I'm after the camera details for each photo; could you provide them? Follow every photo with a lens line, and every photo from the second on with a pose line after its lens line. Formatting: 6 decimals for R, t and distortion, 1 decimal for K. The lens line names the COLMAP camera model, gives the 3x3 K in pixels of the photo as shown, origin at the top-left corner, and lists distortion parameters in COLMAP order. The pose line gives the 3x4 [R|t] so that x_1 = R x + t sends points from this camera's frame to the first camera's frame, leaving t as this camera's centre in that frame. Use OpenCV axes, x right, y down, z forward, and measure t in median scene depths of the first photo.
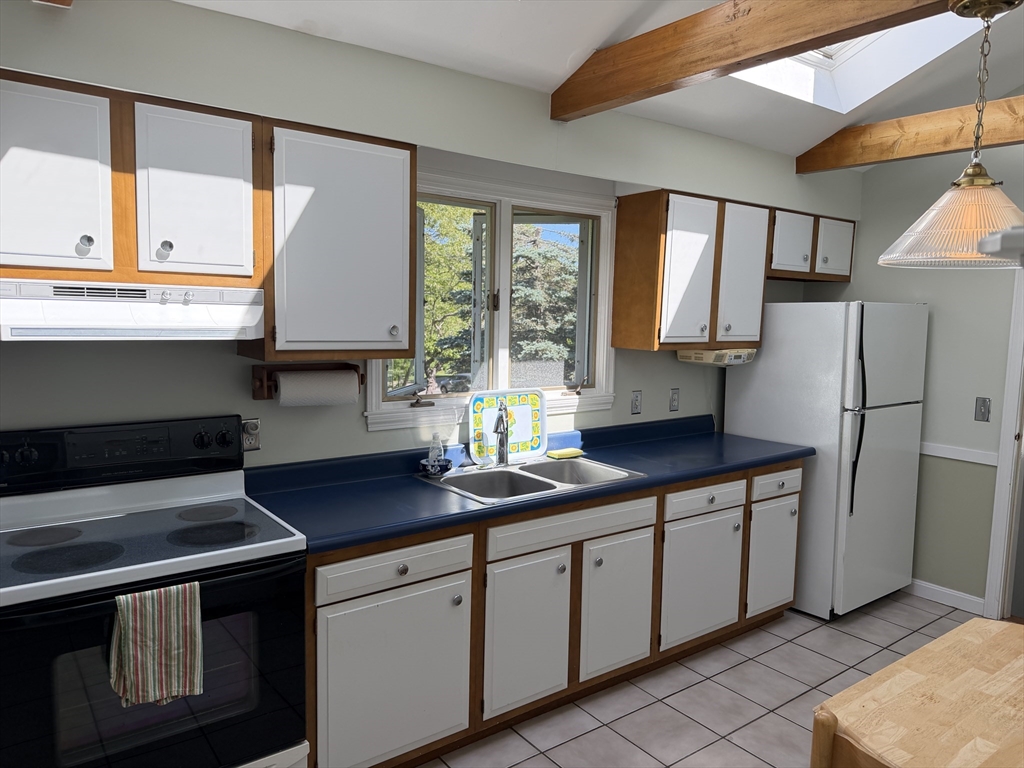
lens RADIAL K [[704.0, 0, 506.1], [0, 704.0, 382.2], [0, 0, 1]] dist [0.129651, -0.240966]
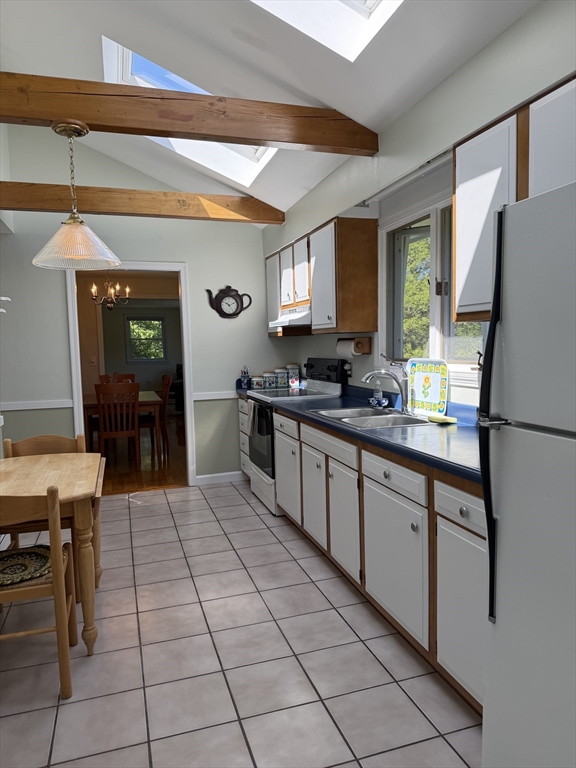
lens RADIAL K [[528.0, 0, 288.0], [0, 528.0, 384.0], [0, 0, 1]] dist [0.129651, -0.240966]
pose [[-0.320981, 0.061864, -0.945063, 0.972677], [-0.075628, 0.993004, 0.090689, -0.012198], [0.944061, 0.100582, -0.314056, 1.055107]]
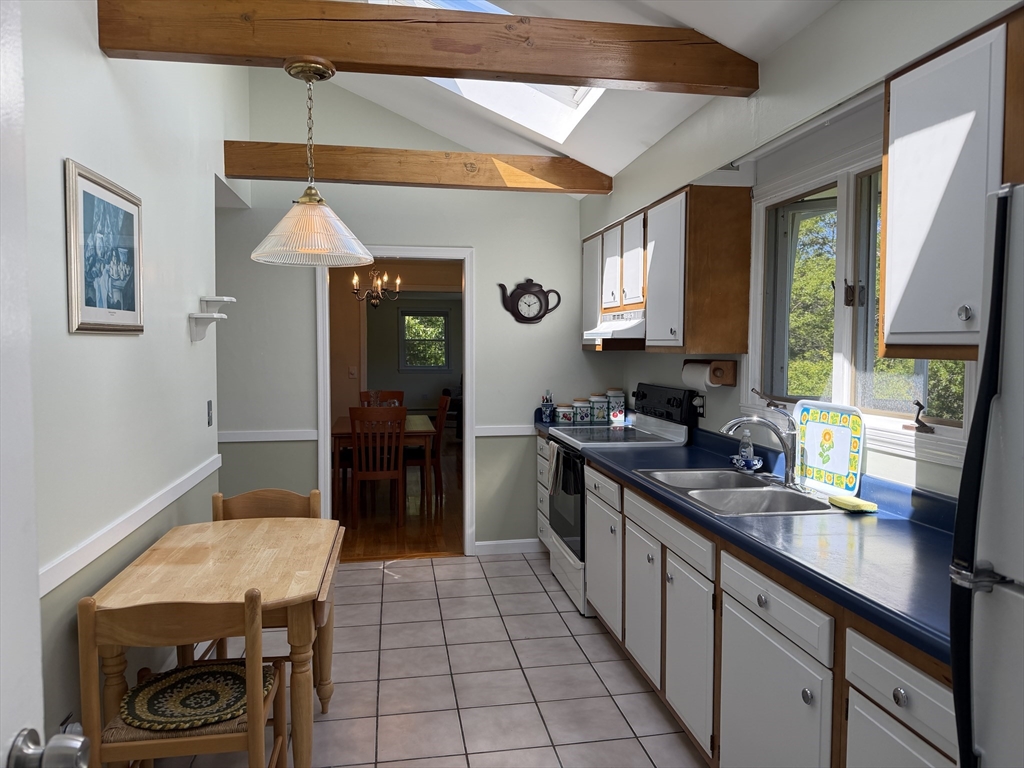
lens RADIAL K [[704.0, 0, 506.1], [0, 704.0, 382.2], [0, 0, 1]] dist [0.129651, -0.240966]
pose [[-0.456682, 0.026150, -0.889246, 0.891164], [-0.097328, 0.992099, 0.079159, -0.042359], [0.884290, 0.122699, -0.450529, 1.026905]]
